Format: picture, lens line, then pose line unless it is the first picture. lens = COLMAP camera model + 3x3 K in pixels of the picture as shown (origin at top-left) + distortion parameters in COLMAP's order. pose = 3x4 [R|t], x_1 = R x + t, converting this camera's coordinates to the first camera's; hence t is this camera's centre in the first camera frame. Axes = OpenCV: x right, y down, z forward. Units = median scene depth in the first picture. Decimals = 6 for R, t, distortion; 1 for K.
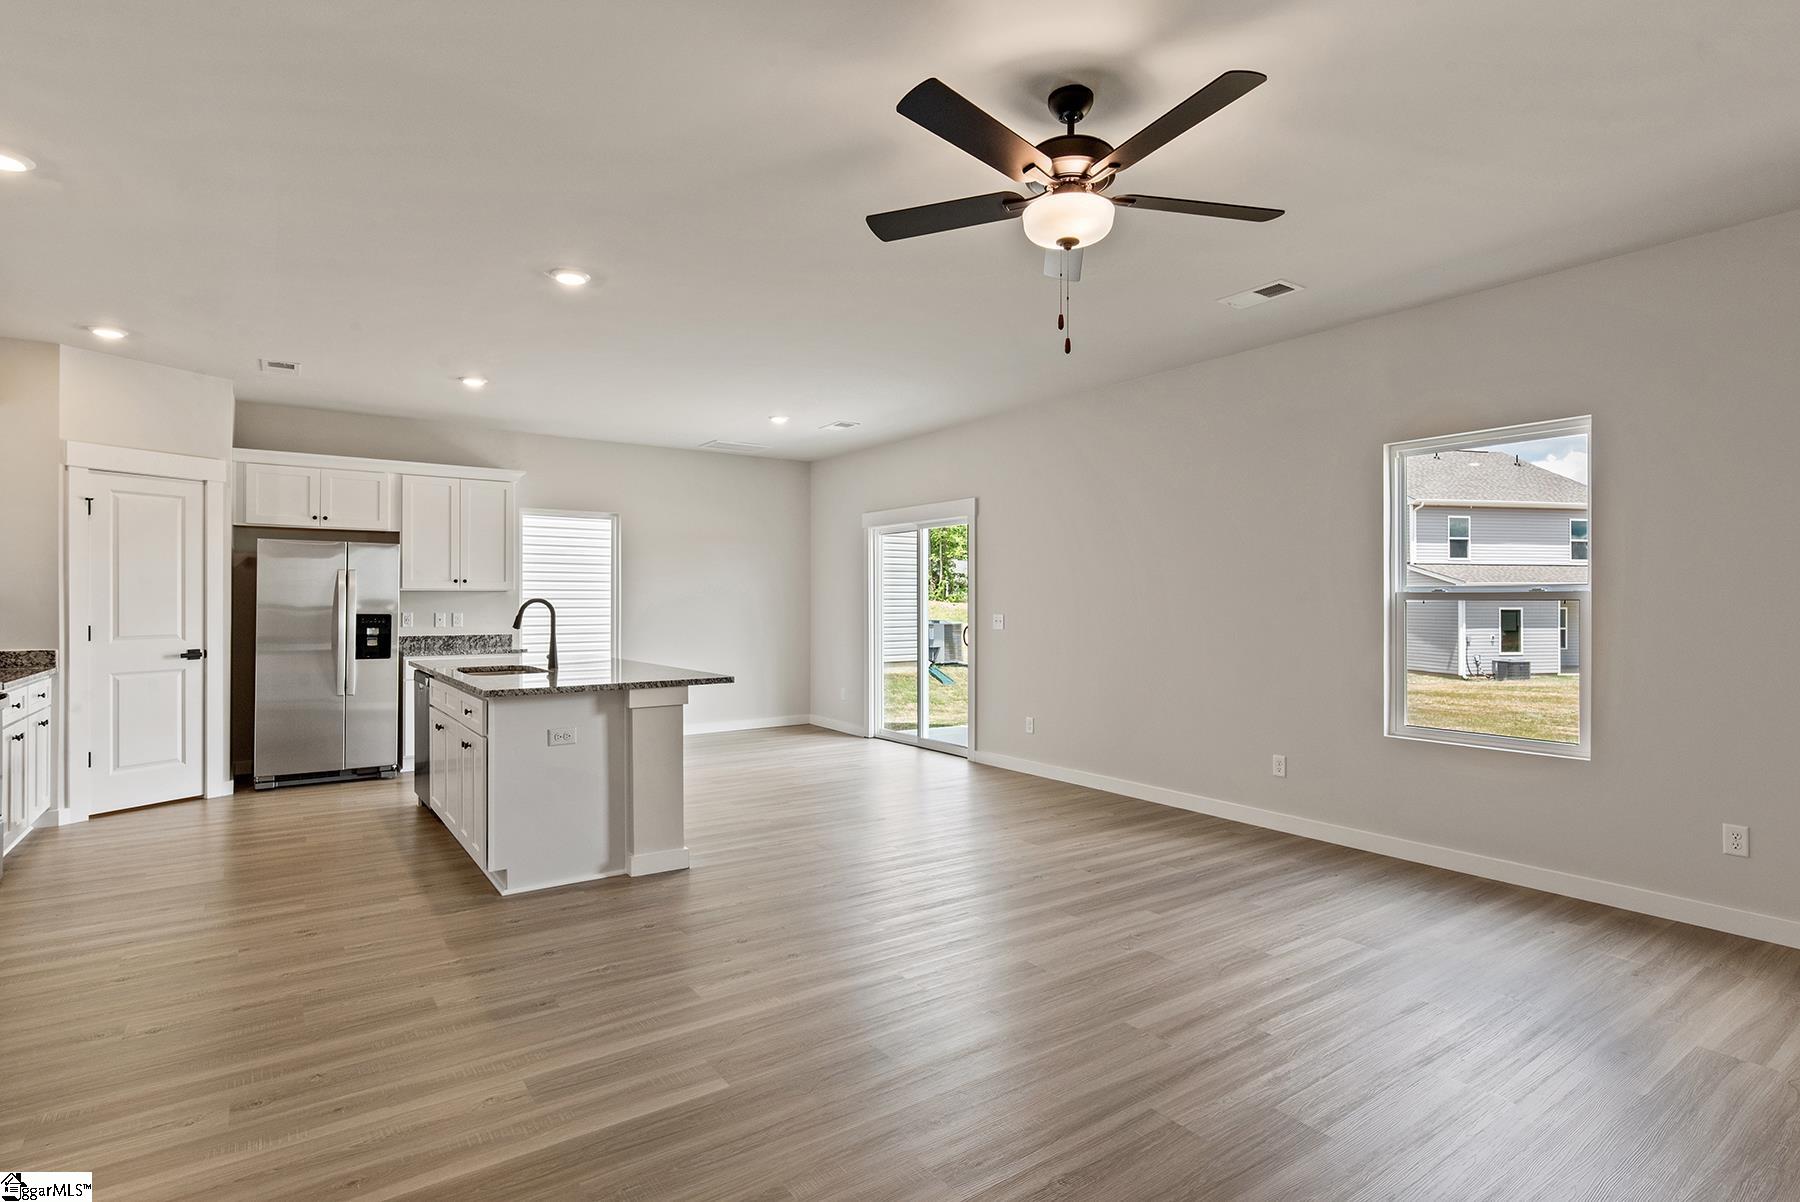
lens RADIAL K [[905.7, 0, 907.0], [0, 905.7, 594.8], [0, 0, 1]] dist [-0.001028, -0.000498]
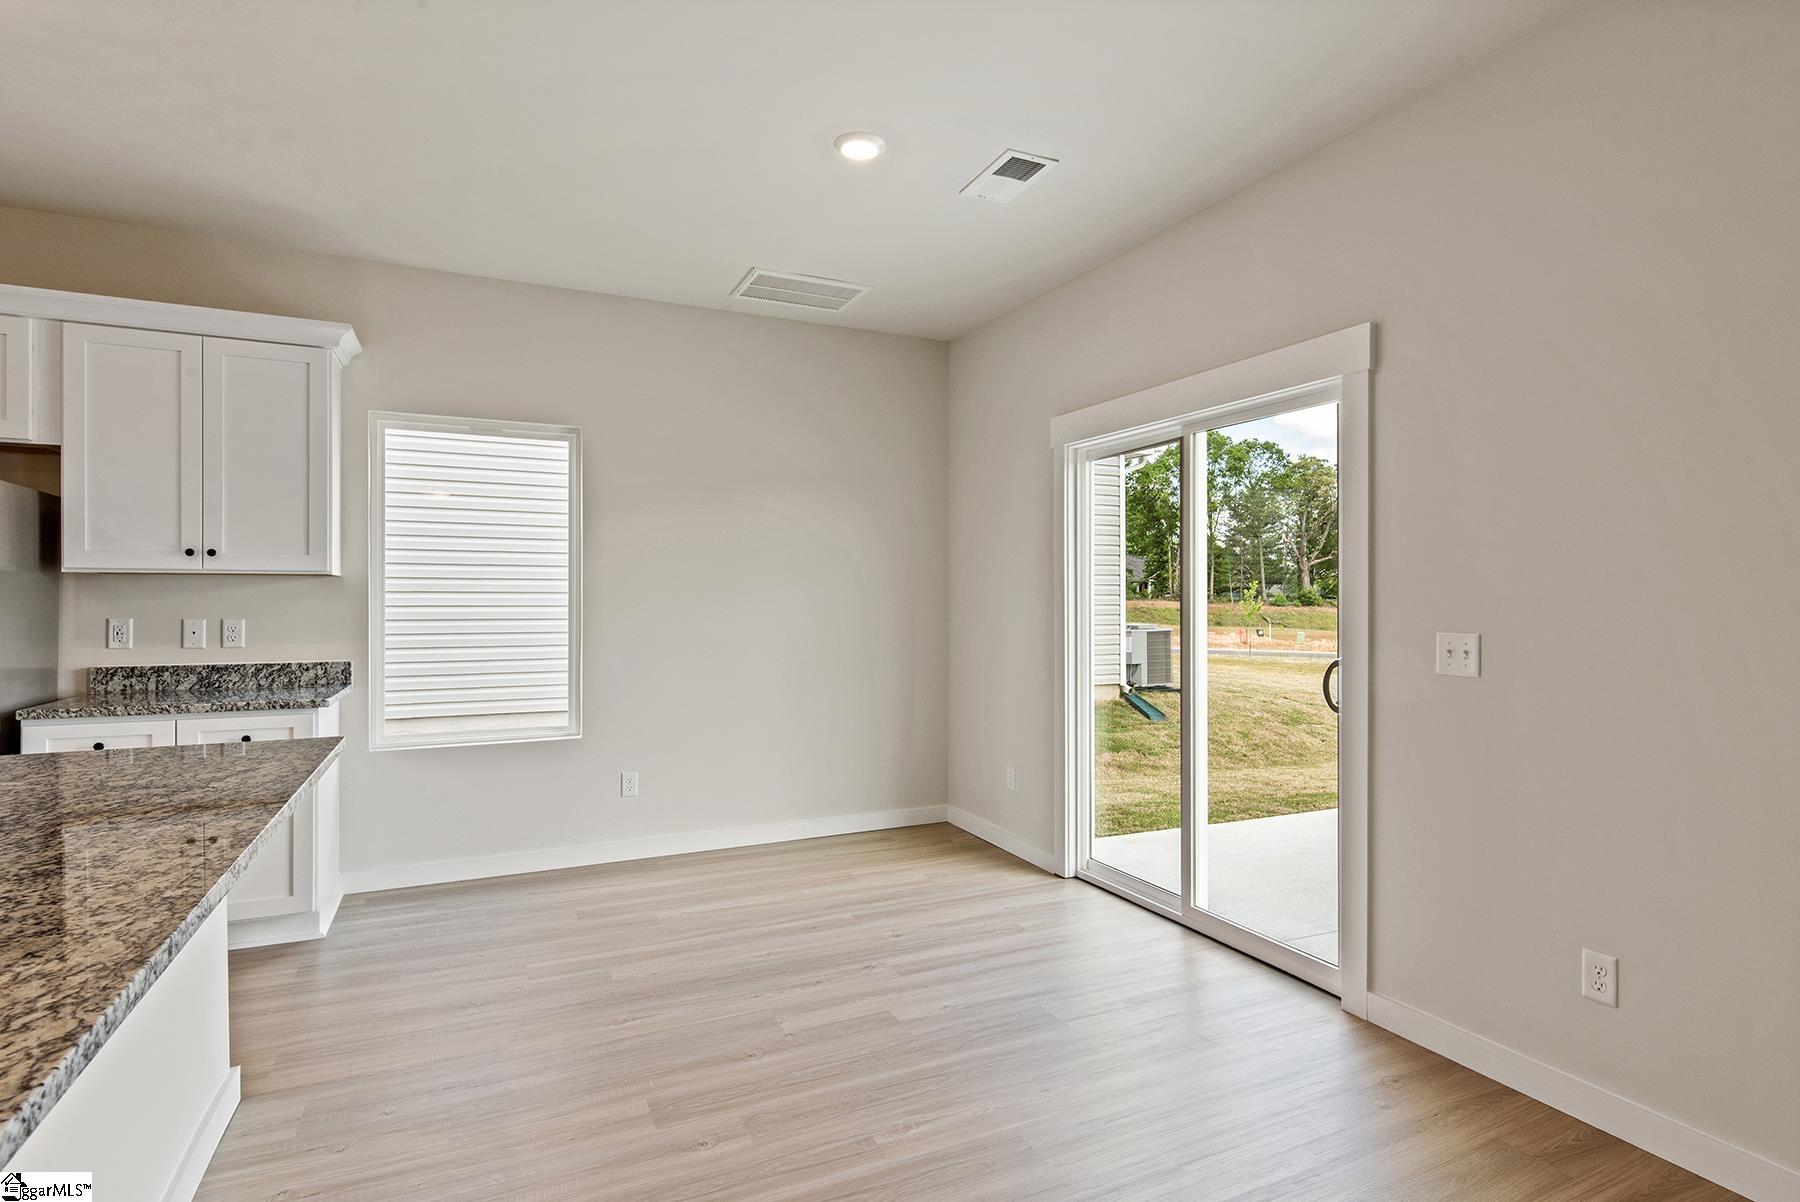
lens RADIAL K [[905.7, 0, 907.0], [0, 905.7, 594.8], [0, 0, 1]] dist [-0.001028, -0.000498]
pose [[0.985809, 0.001221, -0.167866, -0.059584], [-0.000712, 0.999995, 0.003091, 0.005911], [0.167869, -0.002927, 0.985805, 0.683196]]
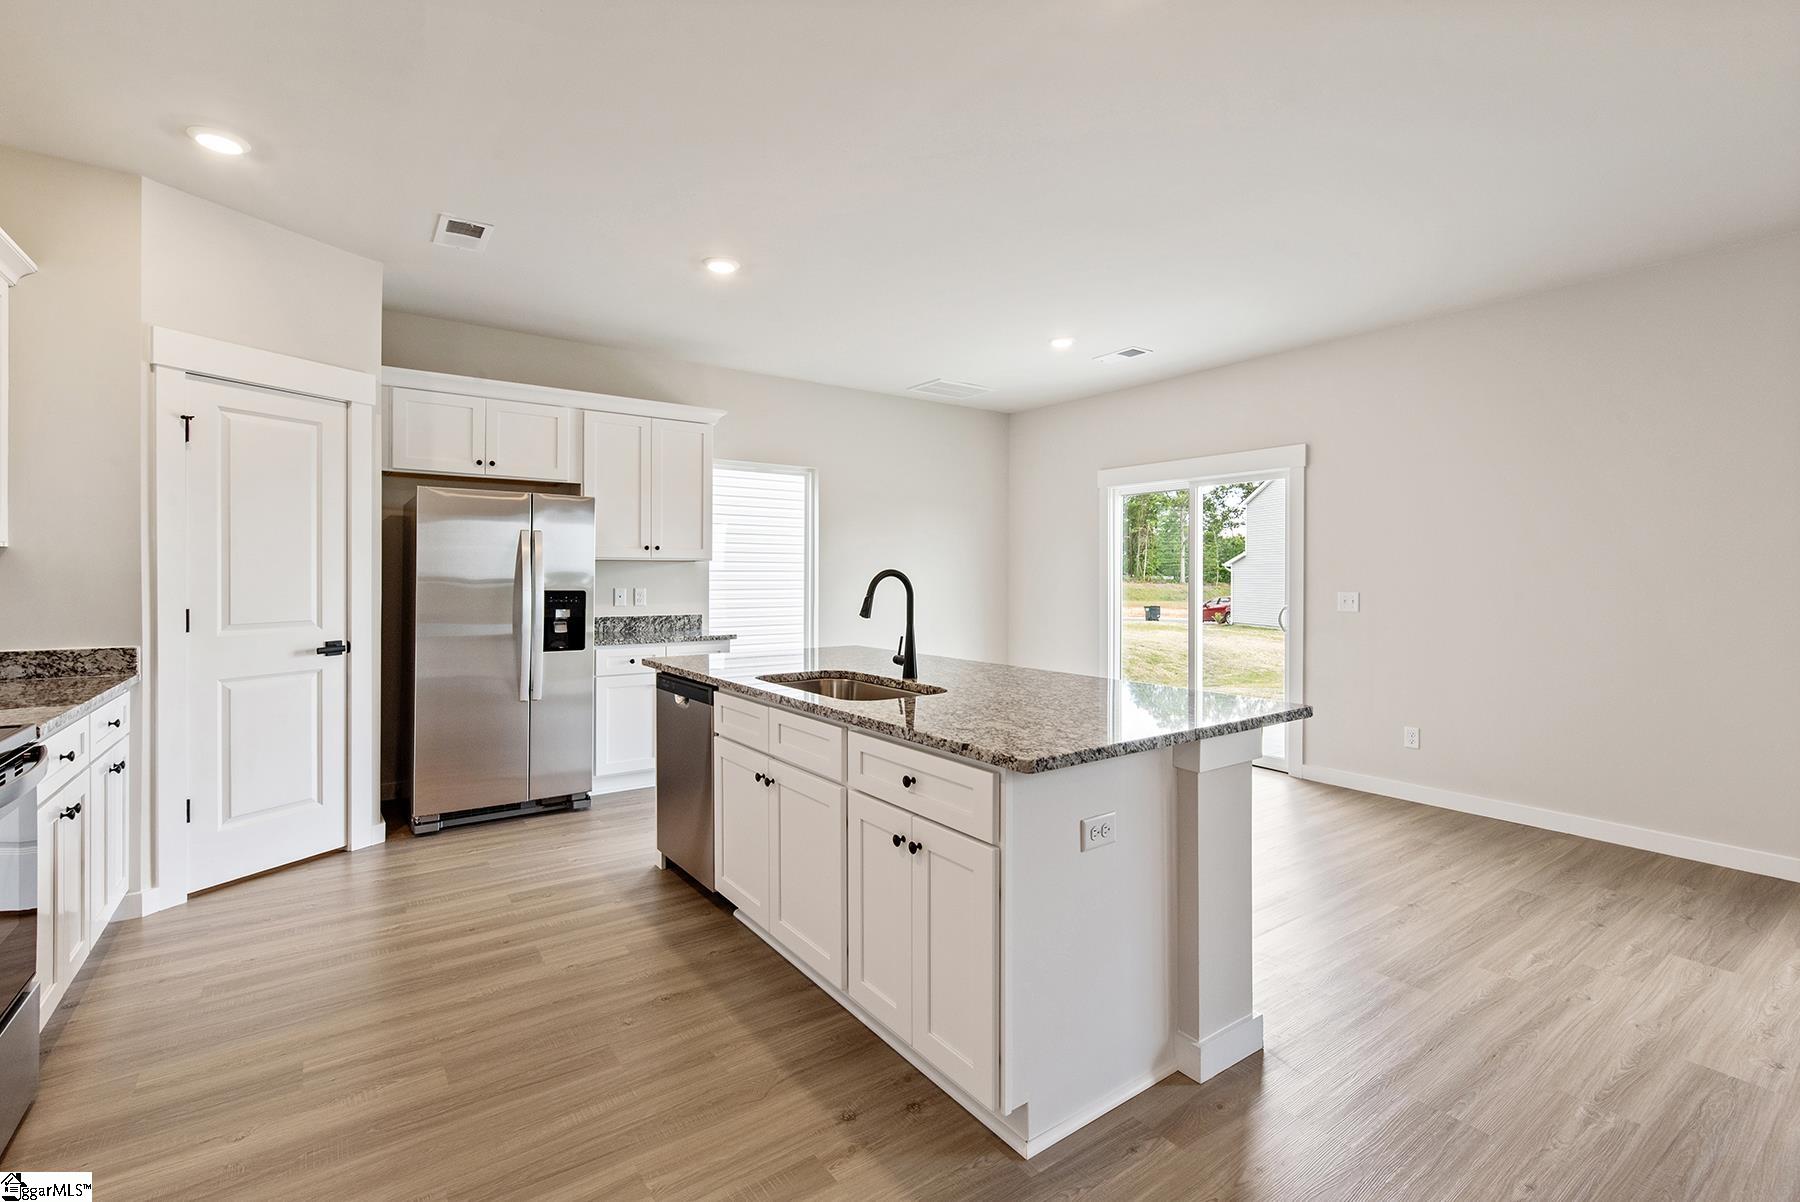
lens RADIAL K [[802.8, 0, 892.1], [0, 802.8, 573.7], [0, 0, 1]] dist [-0.000450, -0.000085]
pose [[0.999994, 0.003023, 0.001460, -0.327188], [-0.003033, 0.999973, 0.006696, 0.002259], [-0.001439, -0.006700, 0.999977, 0.346479]]
